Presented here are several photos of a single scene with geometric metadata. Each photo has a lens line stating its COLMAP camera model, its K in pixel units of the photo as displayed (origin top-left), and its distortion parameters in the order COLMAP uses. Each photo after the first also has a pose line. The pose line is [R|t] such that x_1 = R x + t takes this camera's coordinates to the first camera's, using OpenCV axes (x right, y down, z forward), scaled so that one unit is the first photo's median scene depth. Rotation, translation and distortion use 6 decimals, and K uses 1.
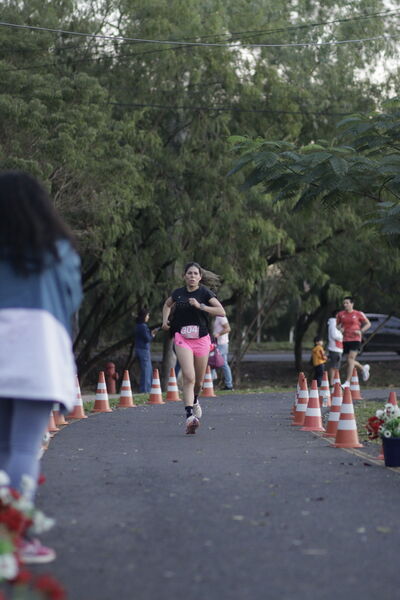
lens RADIAL K [[2372.2, 0, 202.2], [0, 2372.2, 299.7], [0, 0, 1]] dist [0.039450, 0.000000]
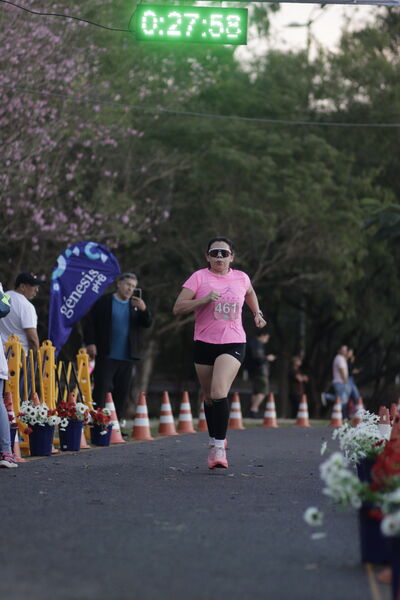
lens RADIAL K [[2372.2, 0, 161.0], [0, 2372.2, 311.2], [0, 0, 1]] dist [0.039450, 0.000000]
pose [[0.985507, 0.044892, -0.163585, 0.067420], [-0.047157, 0.998838, -0.009988, 0.002931], [0.162947, 0.017558, 0.986479, -0.123278]]
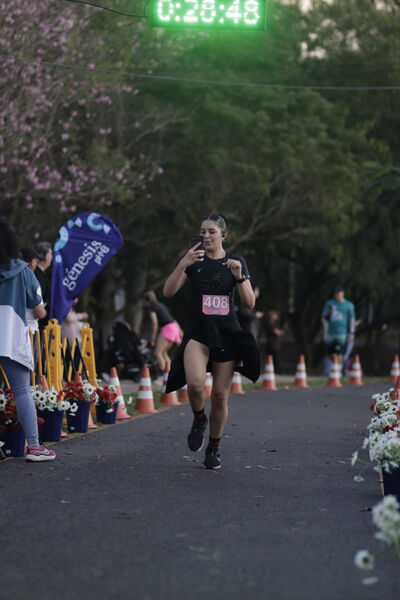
lens RADIAL K [[2372.2, 0, 157.7], [0, 2372.2, 328.1], [0, 0, 1]] dist [0.039450, 0.000000]
pose [[0.986572, 0.046288, -0.156630, 0.060929], [-0.043314, 0.998812, 0.022350, -0.004832], [0.157479, -0.015265, 0.987404, -0.116600]]
